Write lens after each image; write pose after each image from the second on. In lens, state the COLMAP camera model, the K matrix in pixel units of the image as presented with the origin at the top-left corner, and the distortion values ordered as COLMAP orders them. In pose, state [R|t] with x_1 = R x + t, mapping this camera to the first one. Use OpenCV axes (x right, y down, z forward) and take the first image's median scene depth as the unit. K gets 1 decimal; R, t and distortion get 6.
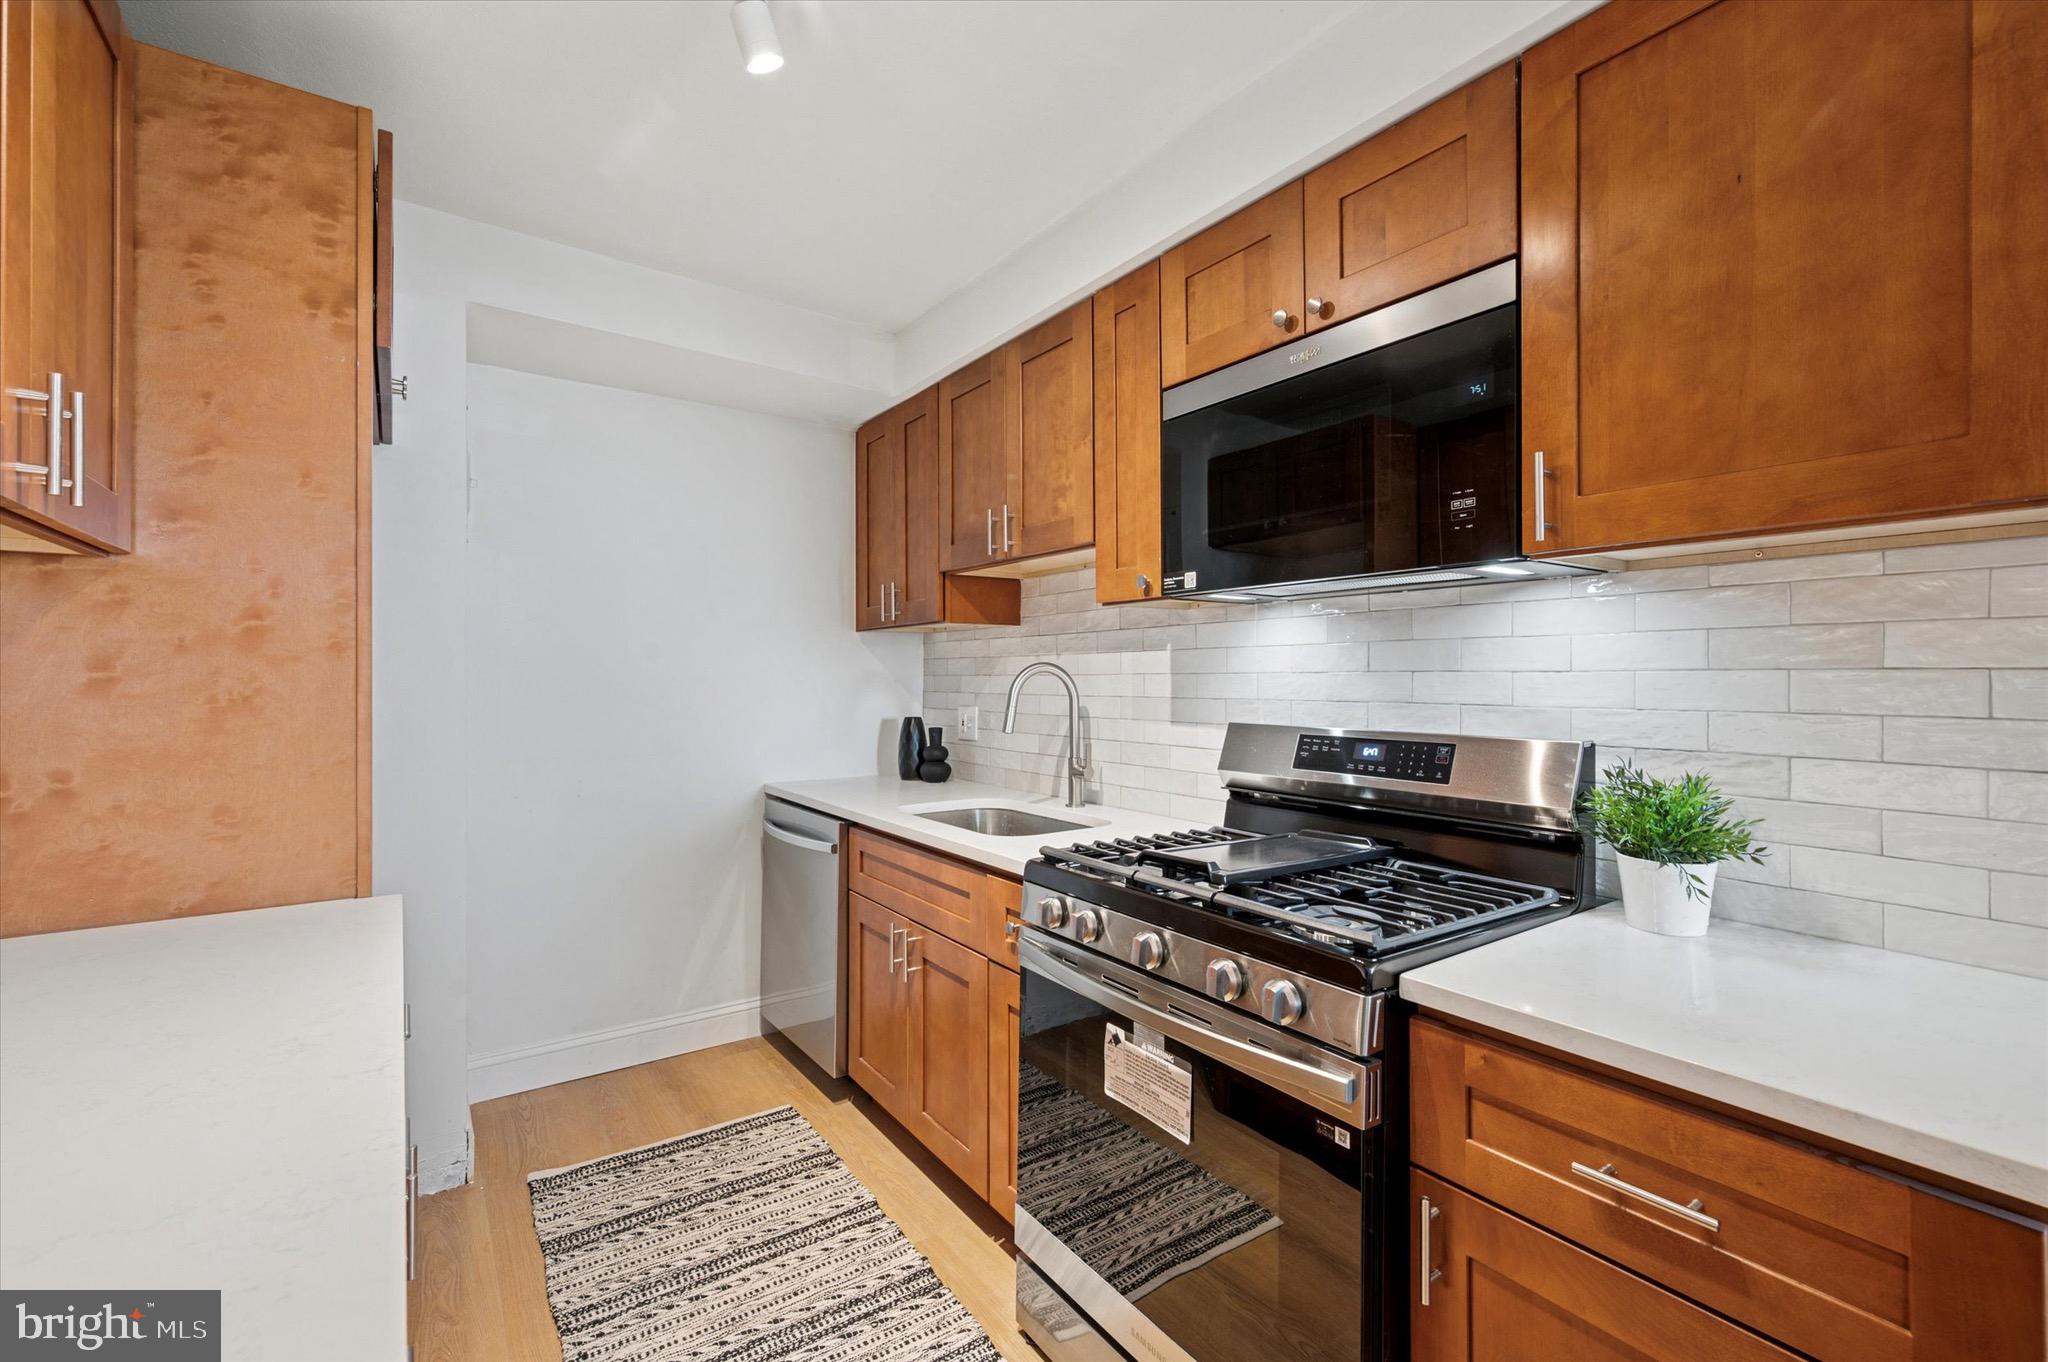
lens RADIAL K [[874.2, 0, 1026.5], [0, 874.2, 680.1], [0, 0, 1]] dist [0.001284, 0.000372]
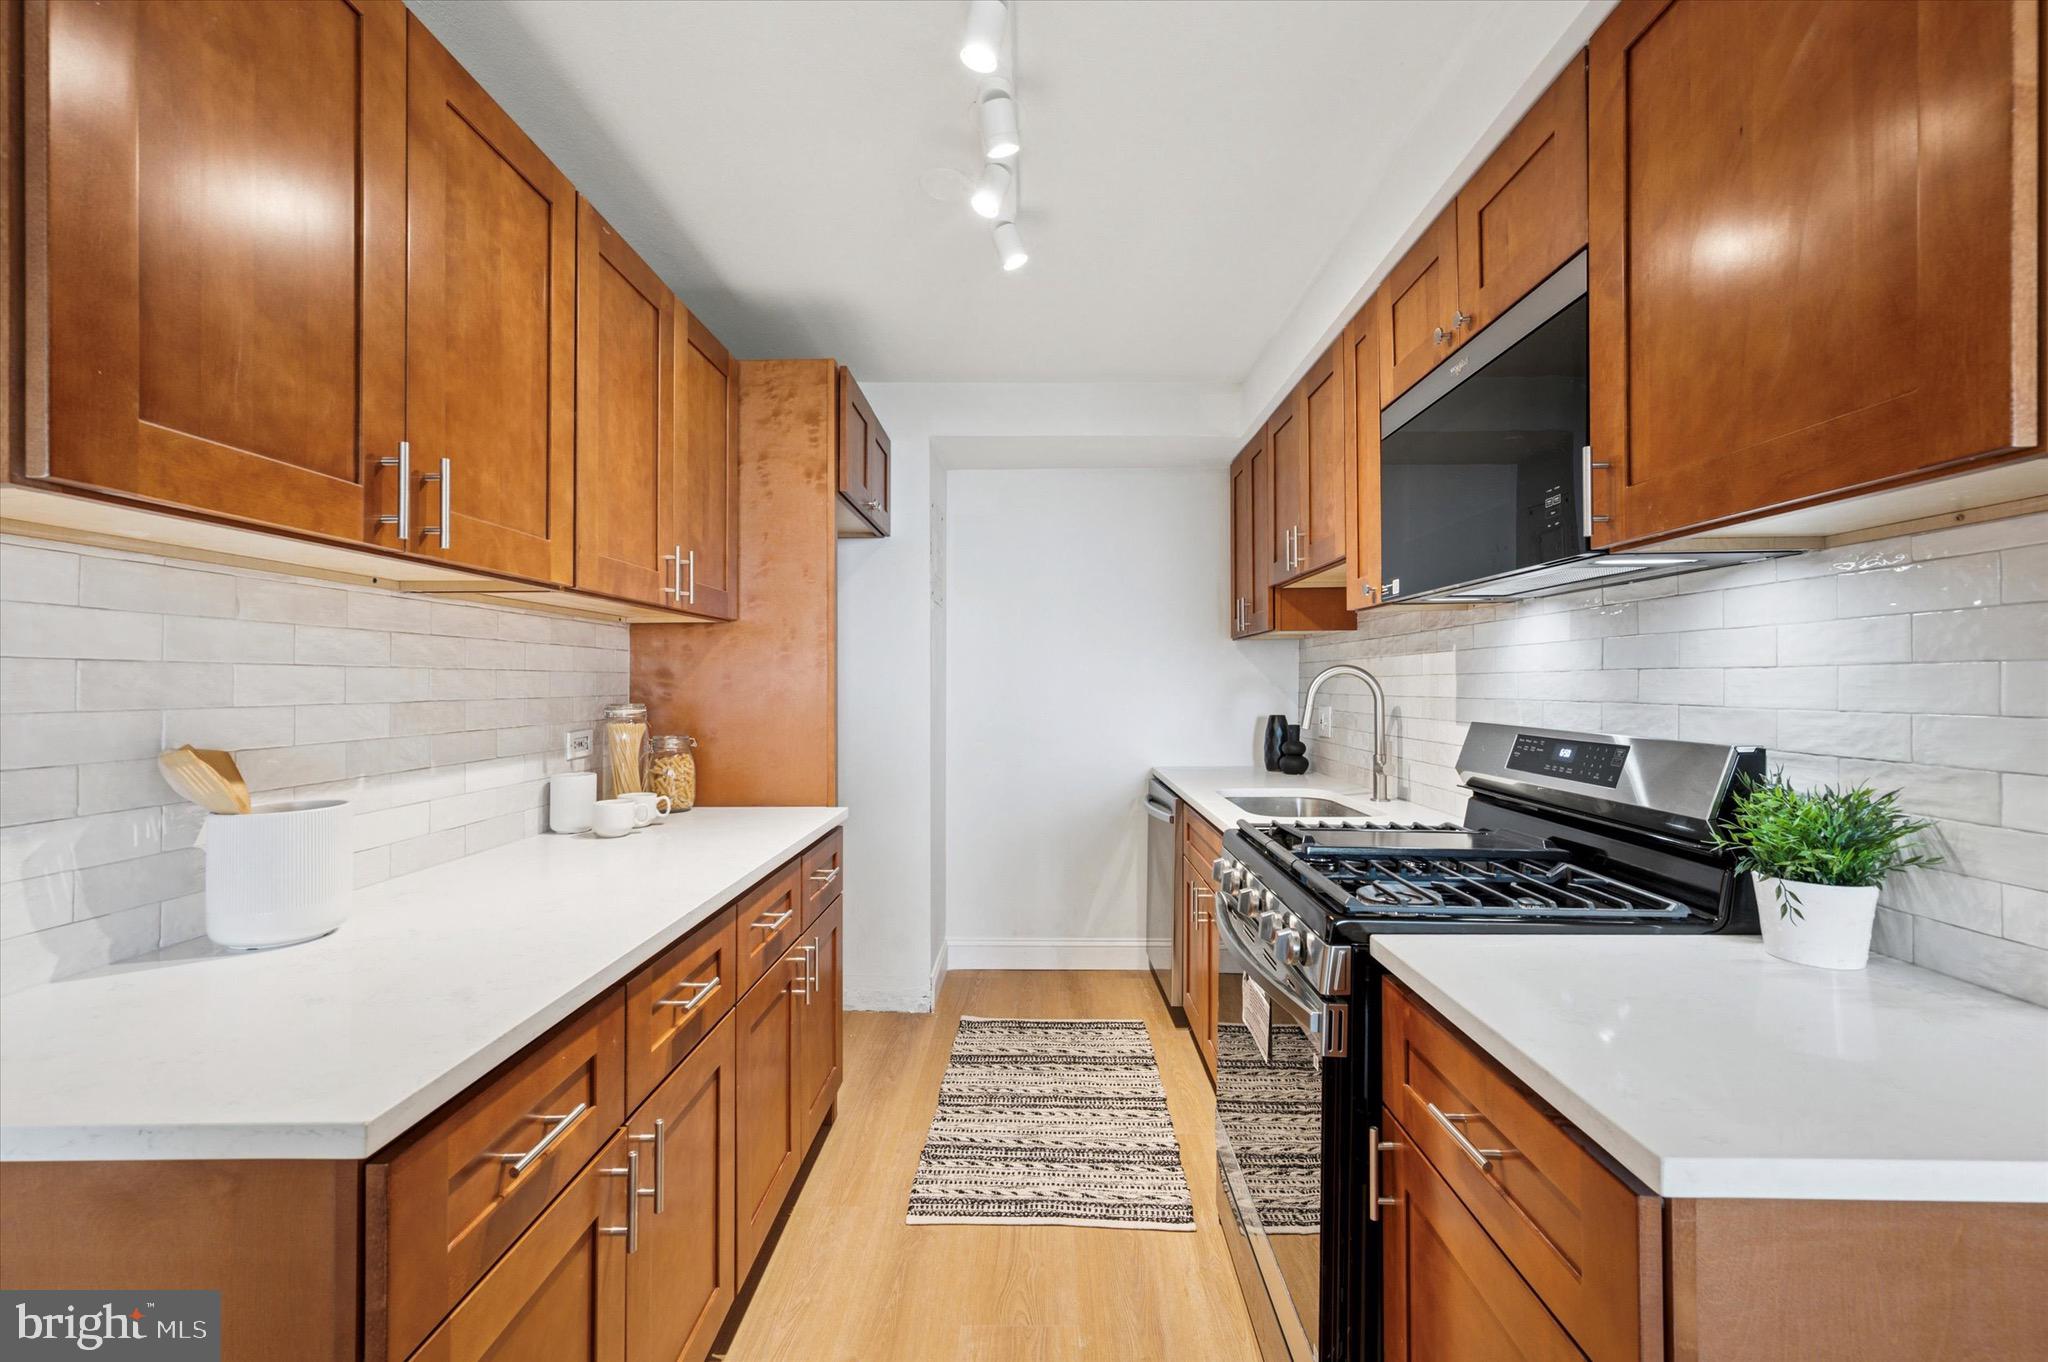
lens RADIAL K [[834.4, 0, 1024.0], [0, 834.4, 681.0], [0, 0, 1]] dist [-0.000568, -0.000219]
pose [[0.803786, -0.006760, -0.594880, 0.427643], [0.005221, 0.999977, -0.004309, 0.002998], [0.594895, 0.000357, 0.803803, -0.090282]]
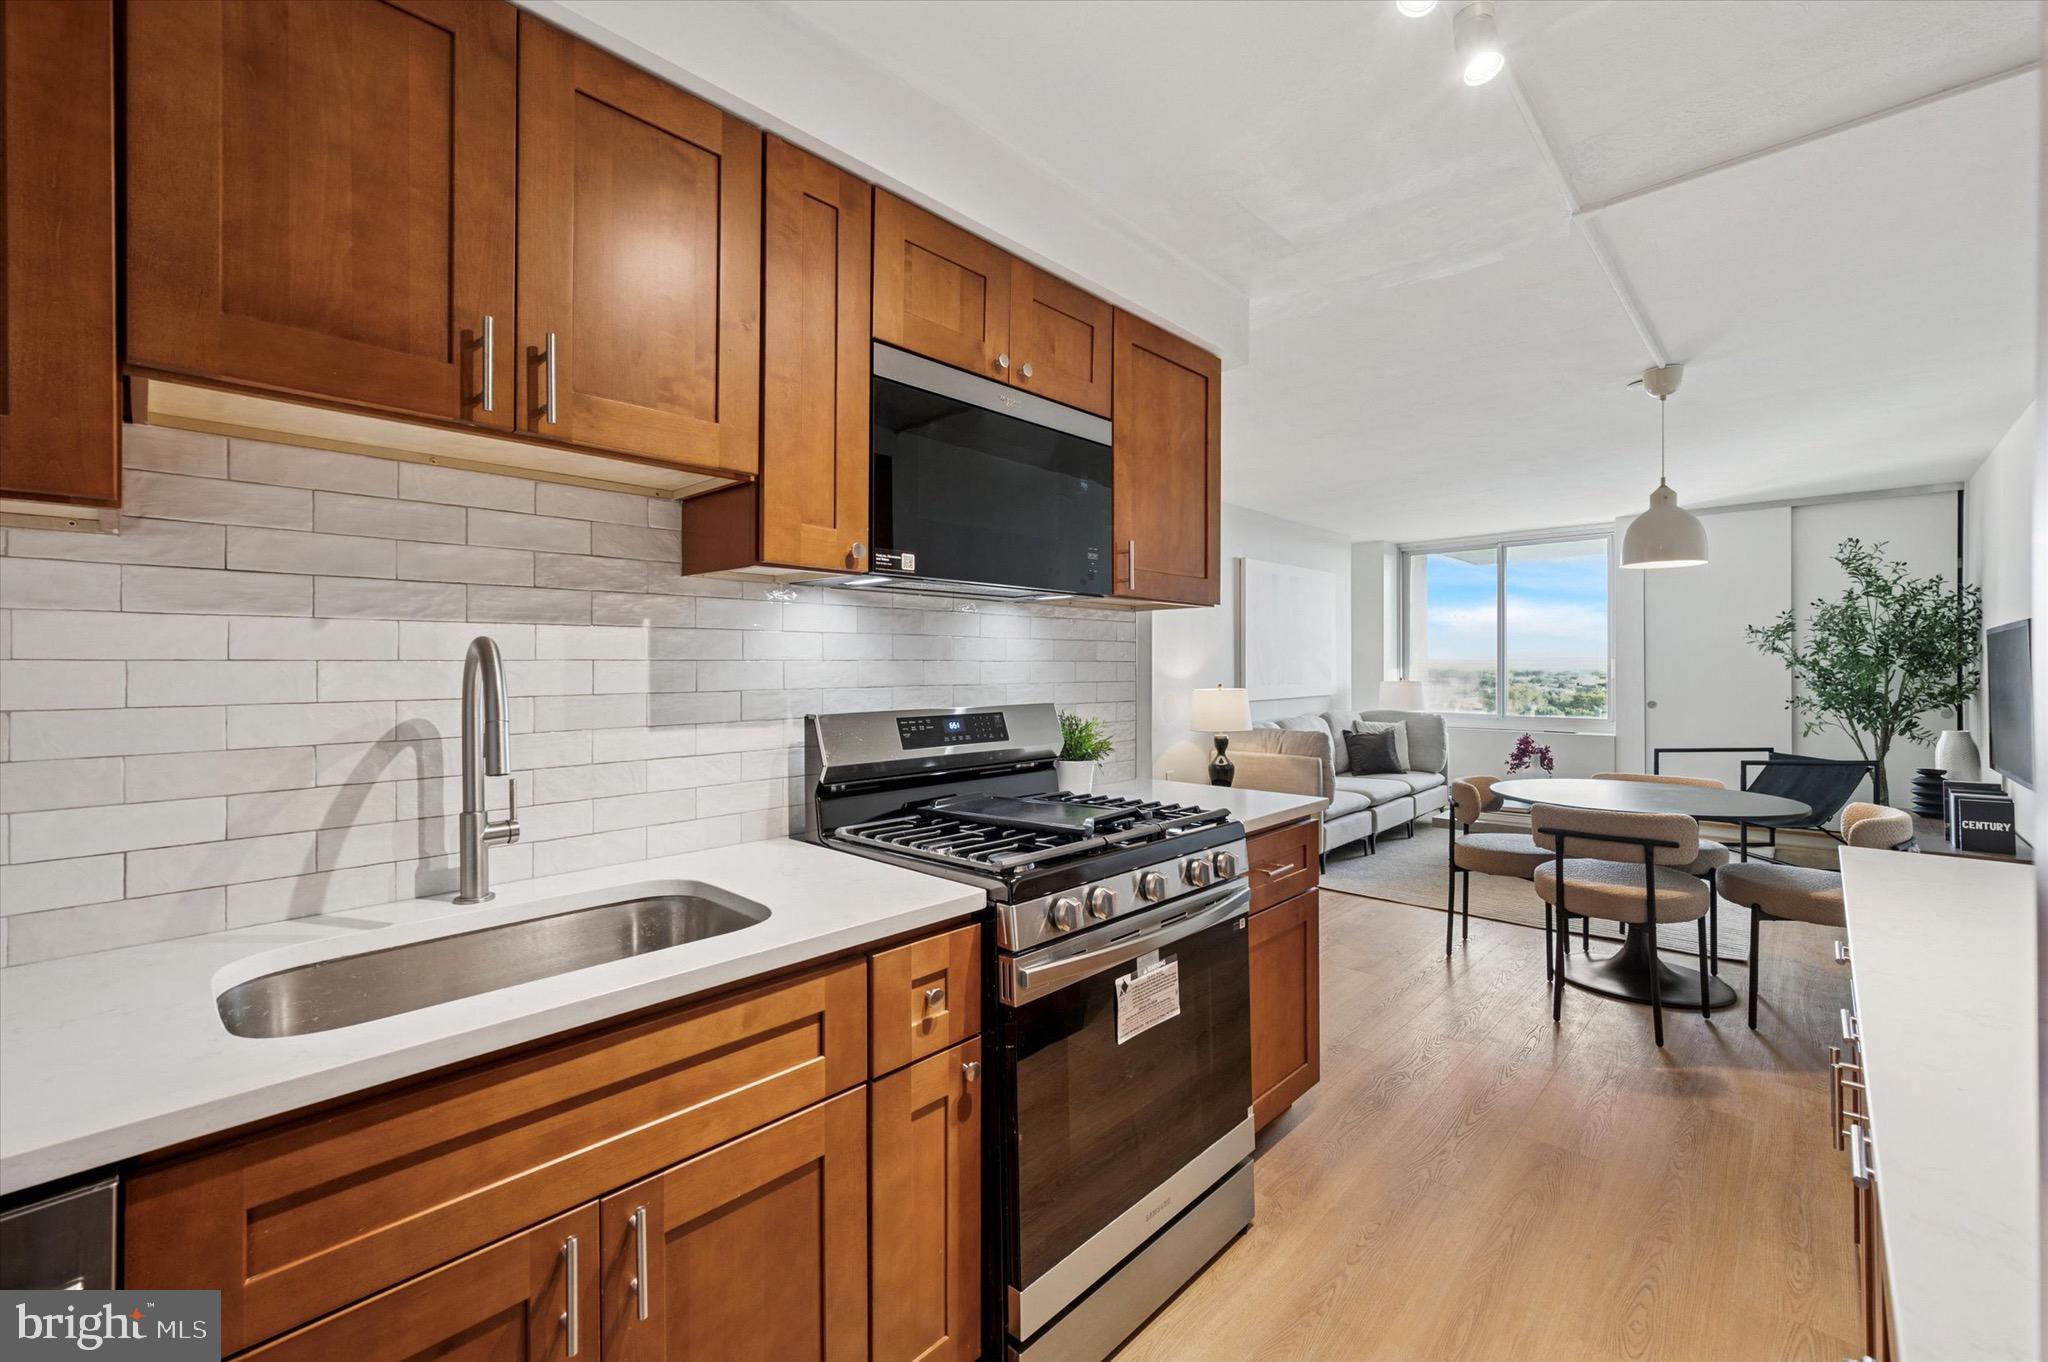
lens RADIAL K [[854.7, 0, 1022.3], [0, 854.7, 667.3], [0, 0, 1]] dist [0.006507, 0.000095]
pose [[-0.197834, -0.000042, 0.980235, -0.747379], [0.005030, 0.999987, 0.001058, -0.000476], [-0.980223, 0.005140, -0.197832, 1.062070]]
